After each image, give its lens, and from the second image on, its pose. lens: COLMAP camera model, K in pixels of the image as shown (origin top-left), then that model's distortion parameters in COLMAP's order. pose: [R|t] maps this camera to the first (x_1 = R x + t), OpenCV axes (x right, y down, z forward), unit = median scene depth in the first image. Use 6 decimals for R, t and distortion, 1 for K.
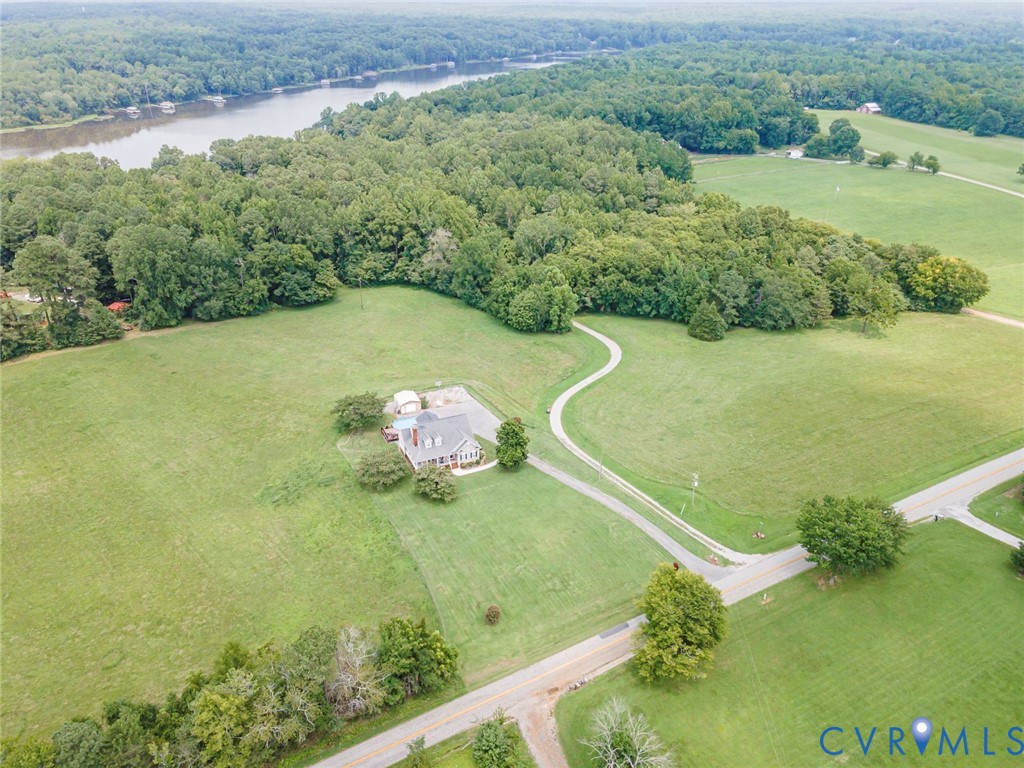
lens RADIAL K [[752.9, 0, 511.2], [0, 752.9, 377.4], [0, 0, 1]] dist [0.024893, 0.025146]
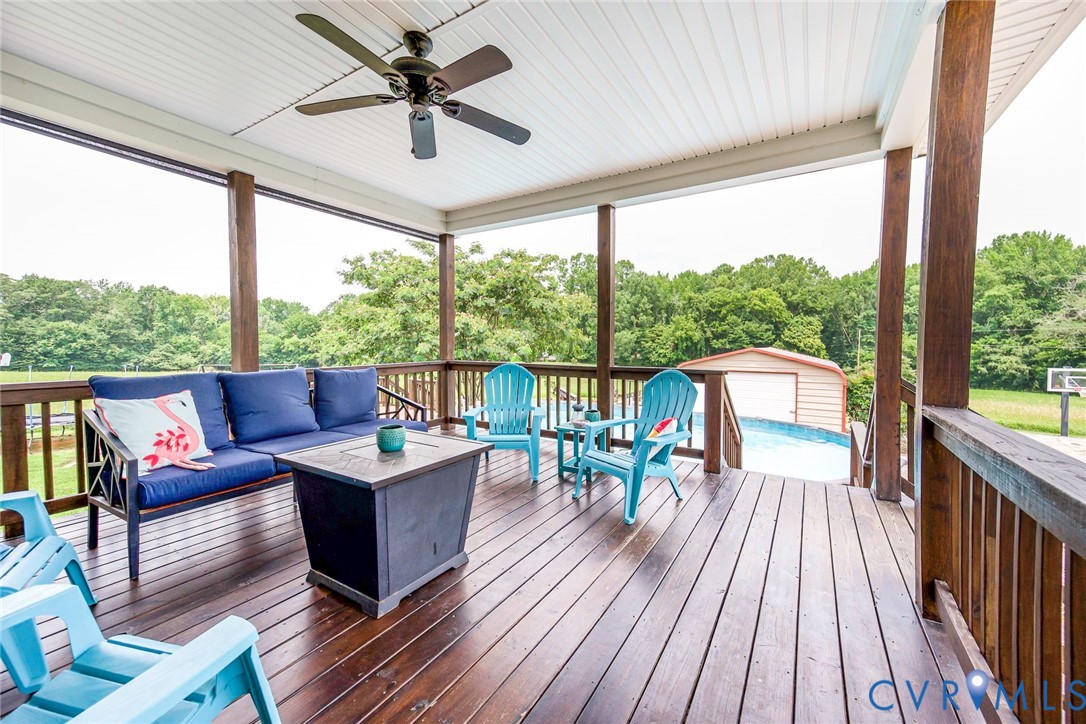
lens RADIAL K [[412.3, 0, 549.7], [0, 412.3, 358.6], [0, 0, 1]] dist [0.023797, 0.000297]
pose [[0.555592, 0.028296, -0.830974, -0.067933], [-0.369119, 0.903930, -0.216013, 0.044809], [0.745030, 0.426743, 0.512661, 0.680226]]
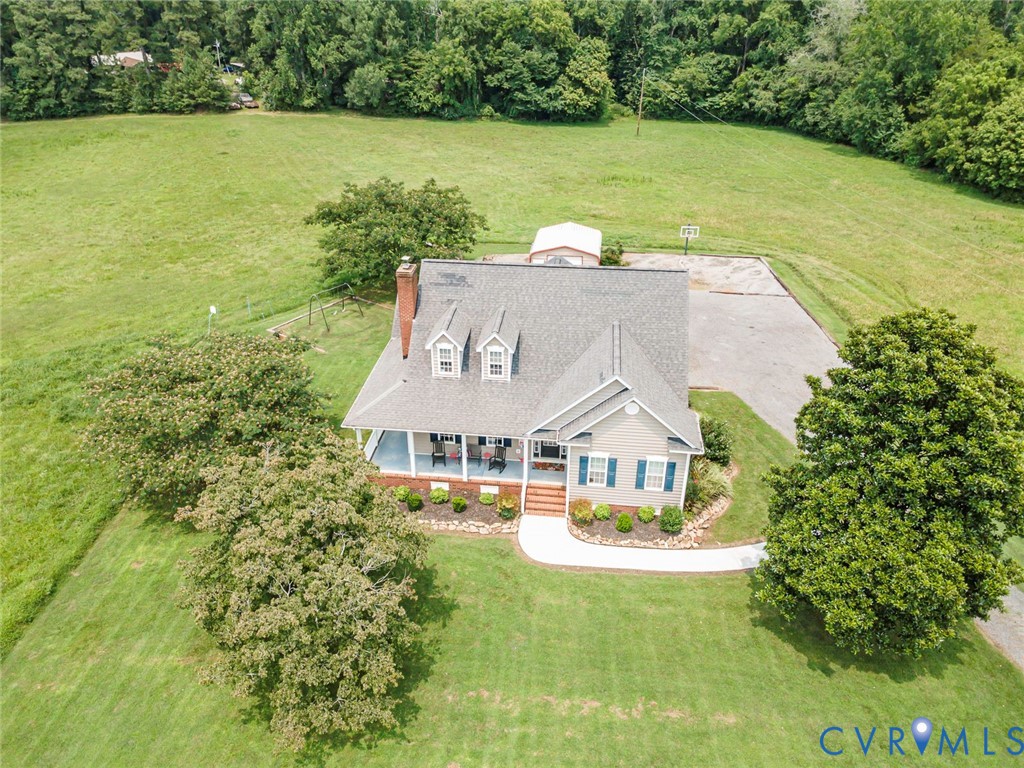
lens RADIAL K [[752.9, 0, 504.2], [0, 752.9, 378.0], [0, 0, 1]] dist [0.024893, 0.025146]
pose [[0.857274, 0.240012, -0.455495, -0.001328], [-0.225066, 0.970386, 0.087731, 0.045610], [0.463063, 0.027307, 0.885905, 0.523216]]
